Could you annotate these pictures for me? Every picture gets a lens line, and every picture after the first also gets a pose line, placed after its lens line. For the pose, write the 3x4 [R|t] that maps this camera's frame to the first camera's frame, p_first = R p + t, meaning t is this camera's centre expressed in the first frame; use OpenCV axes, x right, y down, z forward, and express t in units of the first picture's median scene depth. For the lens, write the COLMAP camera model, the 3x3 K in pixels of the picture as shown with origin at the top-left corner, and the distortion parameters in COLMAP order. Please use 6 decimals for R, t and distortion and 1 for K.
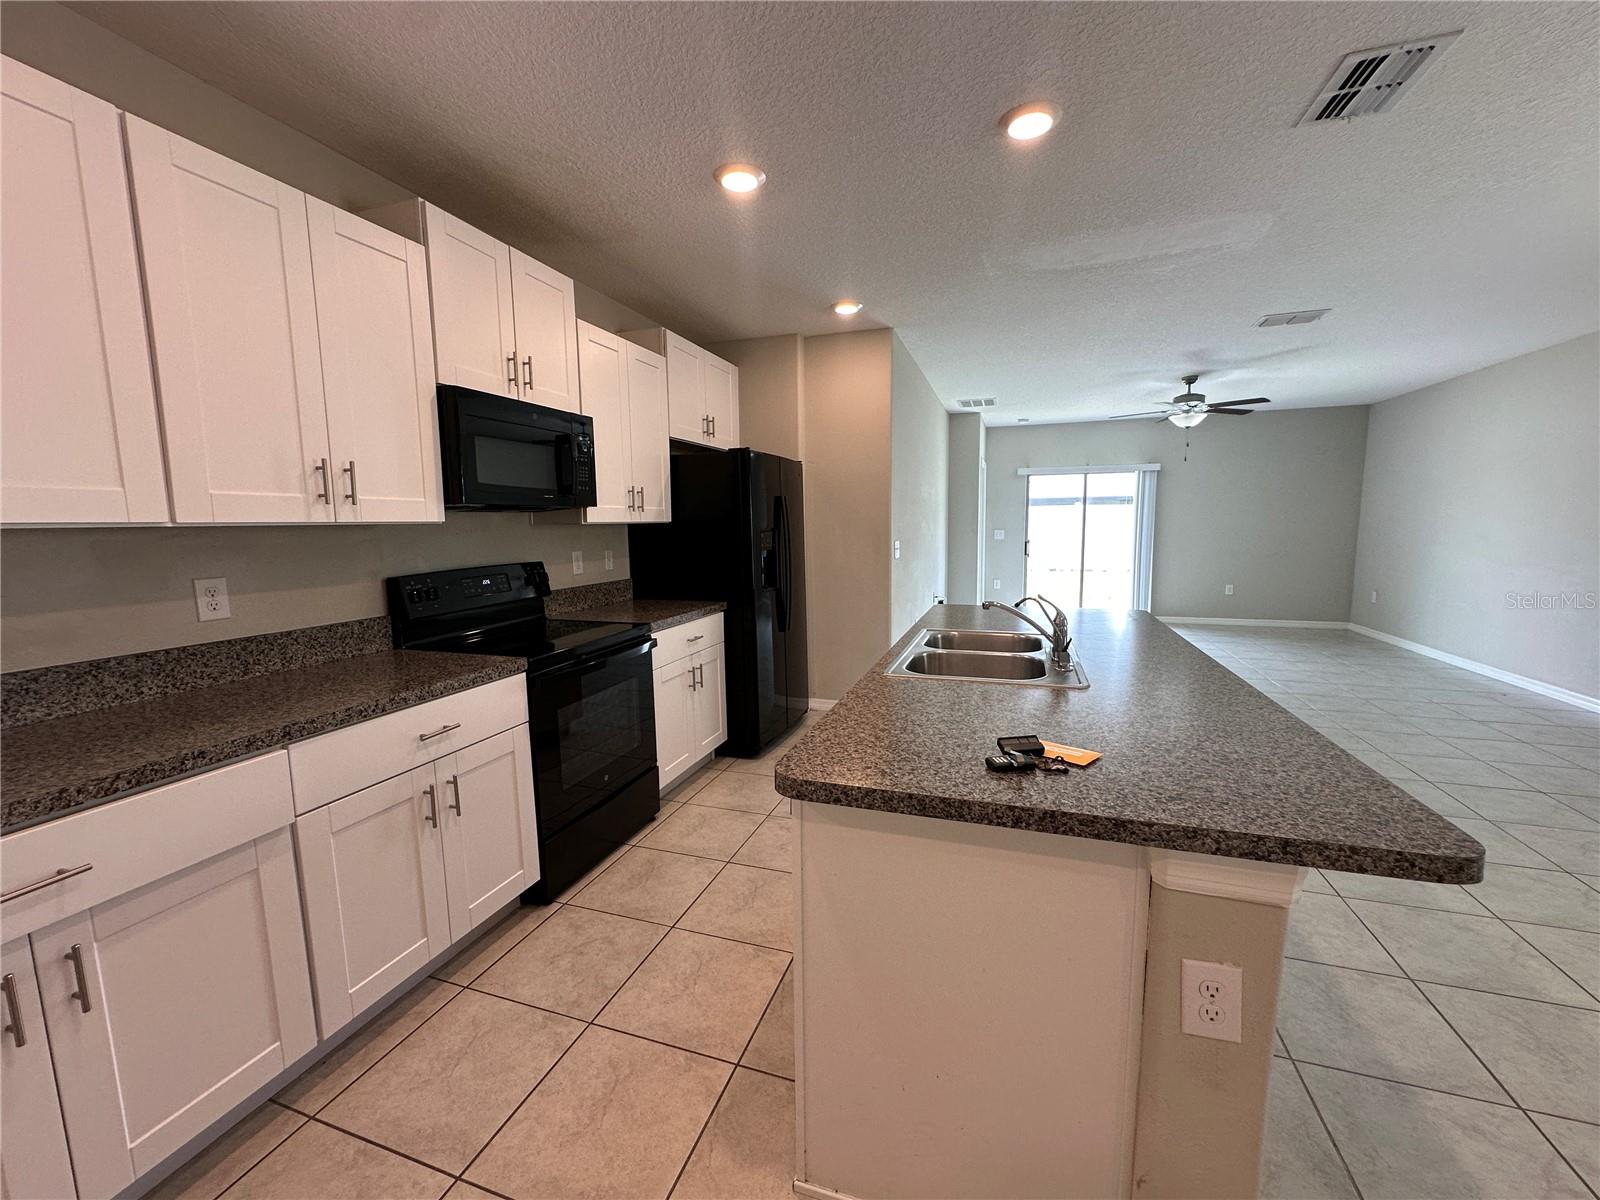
lens RADIAL K [[641.6, 0, 802.3], [0, 641.6, 597.6], [0, 0, 1]] dist [-0.003931, 0.000623]
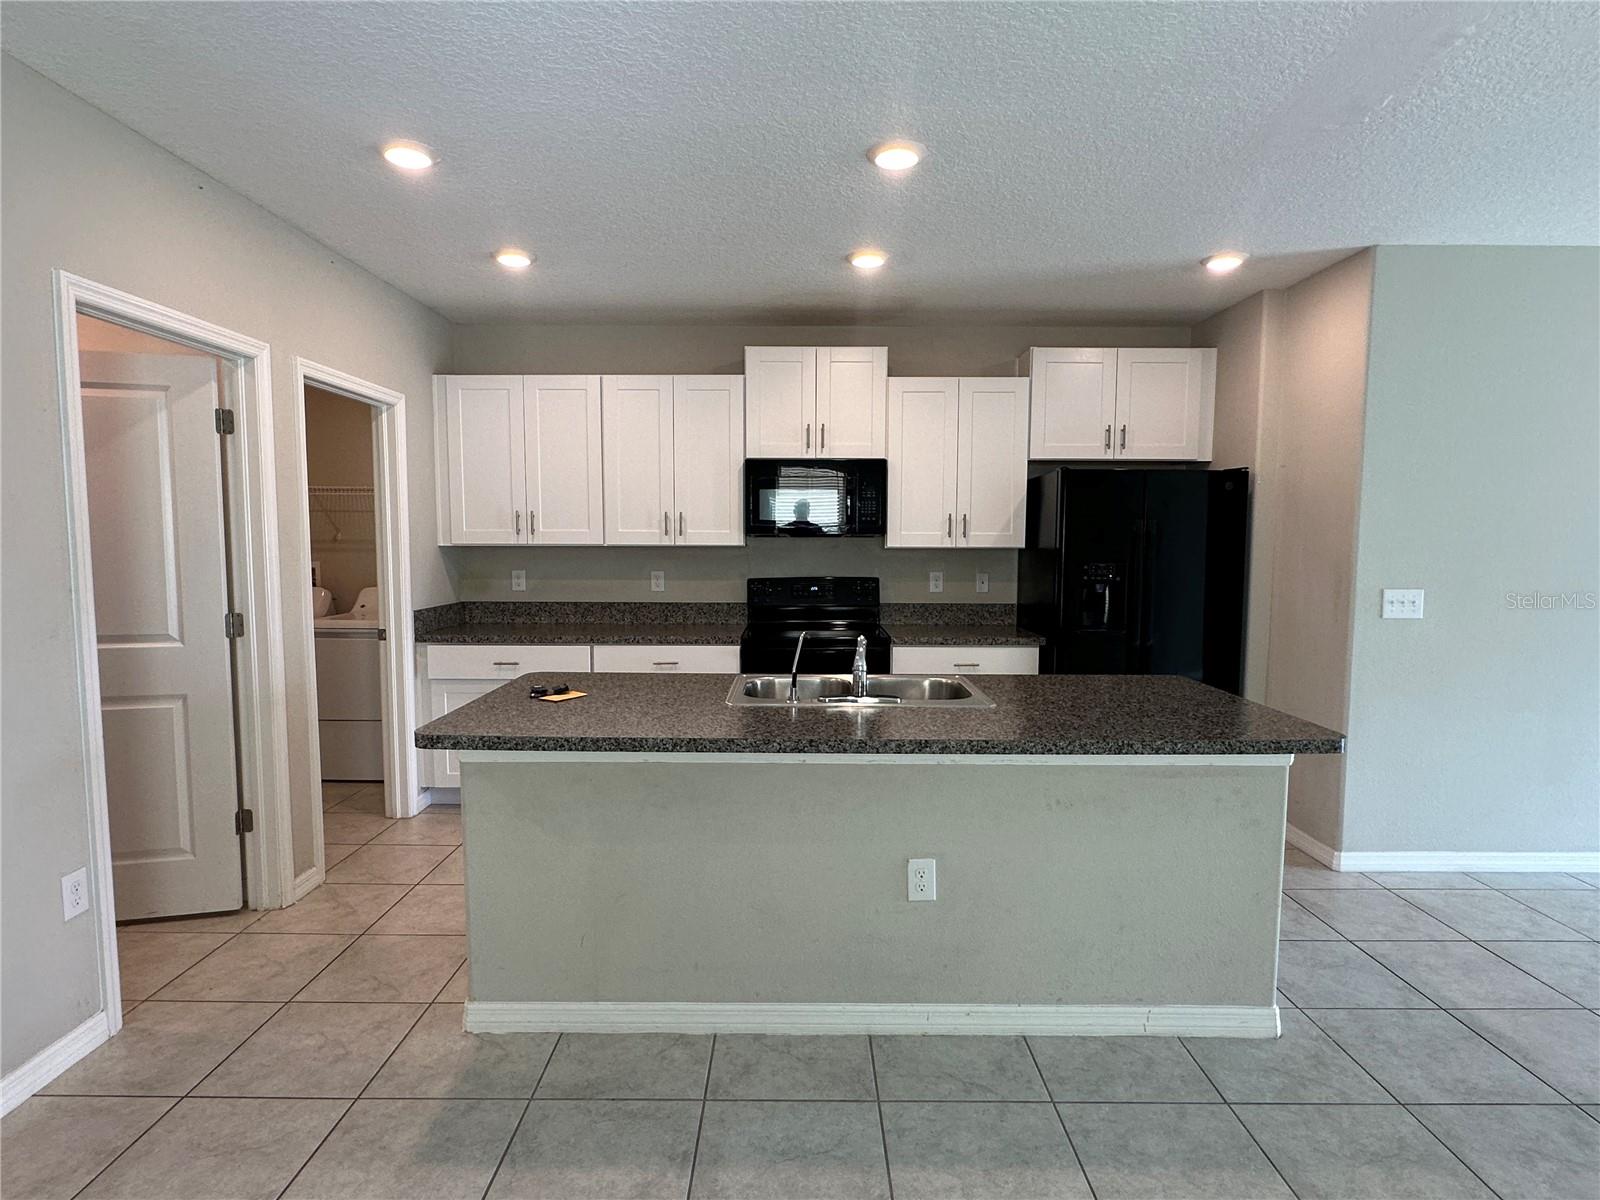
lens RADIAL K [[846.0, 0, 801.4], [0, 846.0, 612.8], [0, 0, 1]] dist [-0.007070, -0.000730]
pose [[0.323076, 0.102340, -0.940823, 0.893536], [-0.119257, 0.990613, 0.066804, -0.066992], [0.938829, 0.090617, 0.332248, 0.282160]]
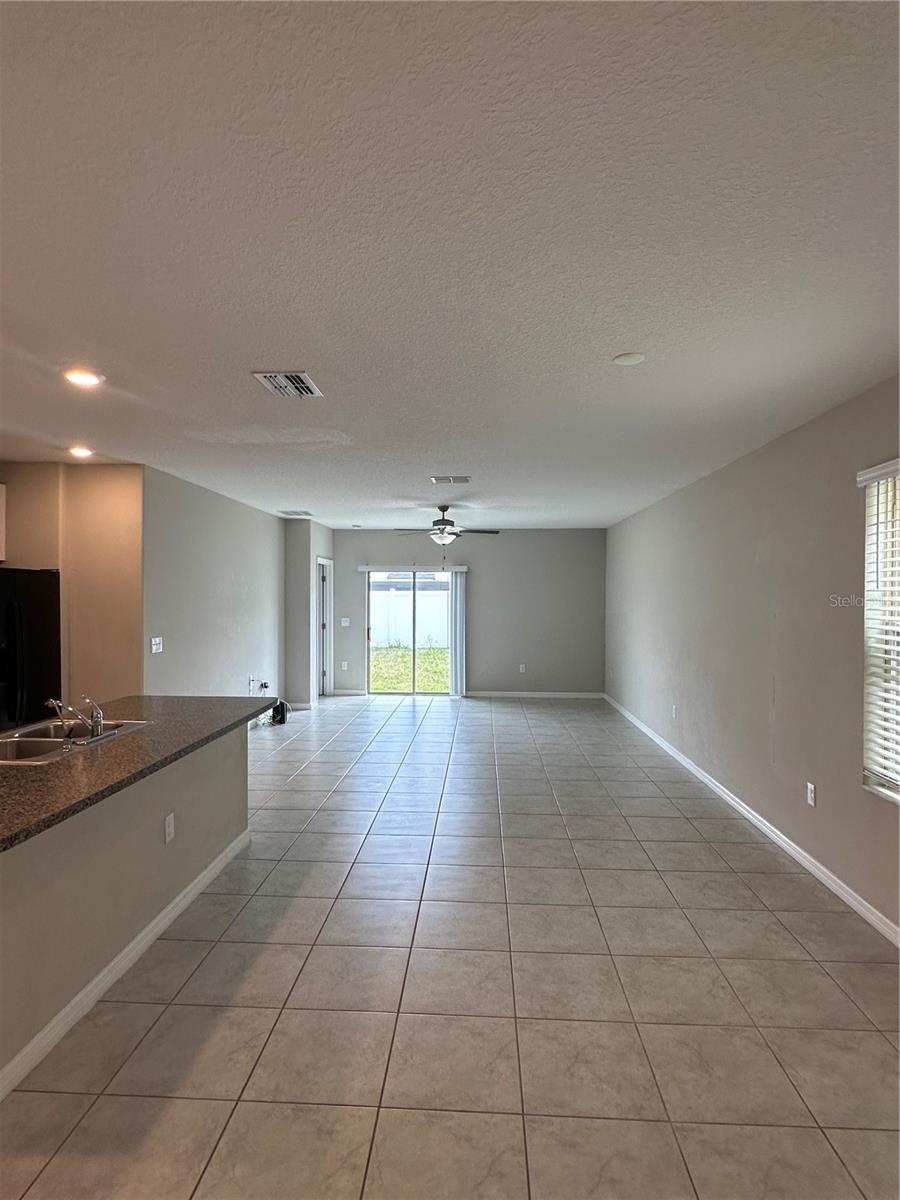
lens RADIAL K [[634.5, 0, 453.8], [0, 634.5, 598.8], [0, 0, 1]] dist [-0.007070, -0.000730]
pose [[0.959093, 0.016437, 0.282614, 0.437502], [0.015405, 0.993803, -0.110081, -0.029747], [-0.282673, 0.109931, 0.952896, -0.333815]]
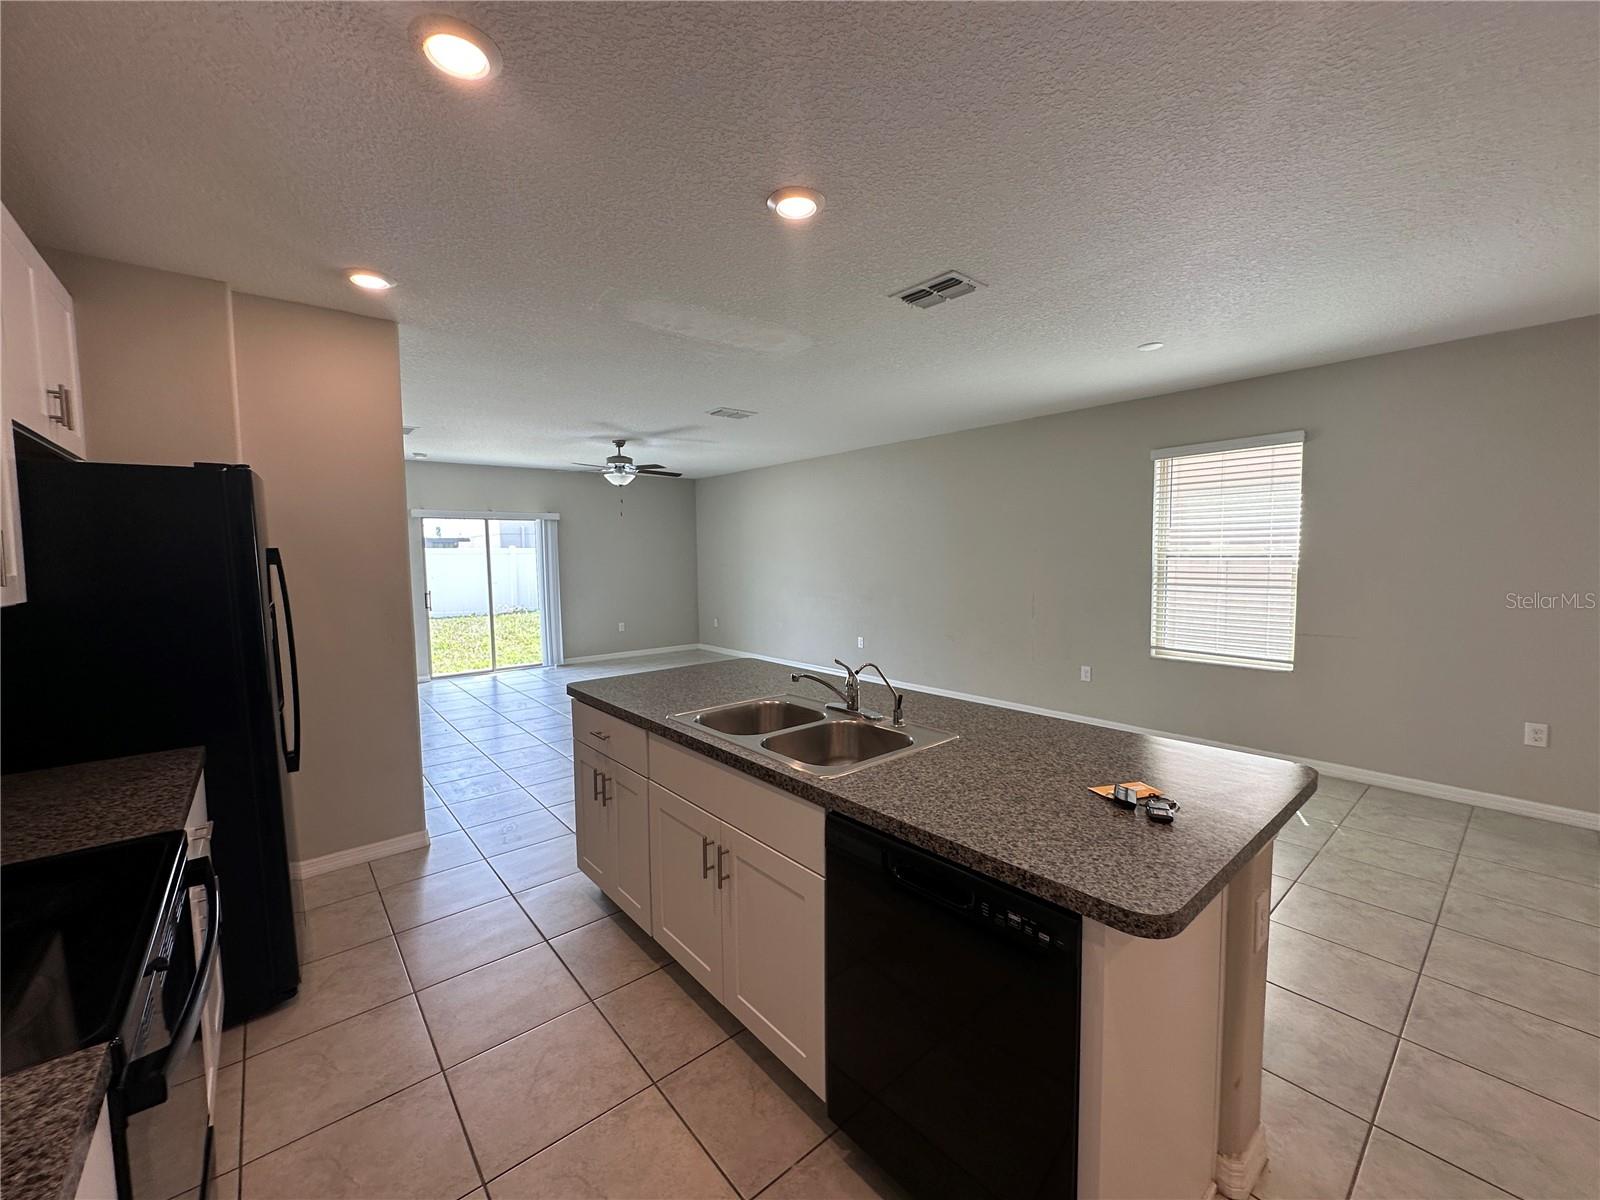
lens RADIAL K [[641.6, 0, 803.5], [0, 641.6, 594.9], [0, 0, 1]] dist [-0.003931, 0.000623]
pose [[0.519337, -0.049980, 0.853107, -0.310019], [0.106342, 0.994308, -0.006485, -0.061671], [-0.847927, 0.094089, 0.521696, 0.285789]]
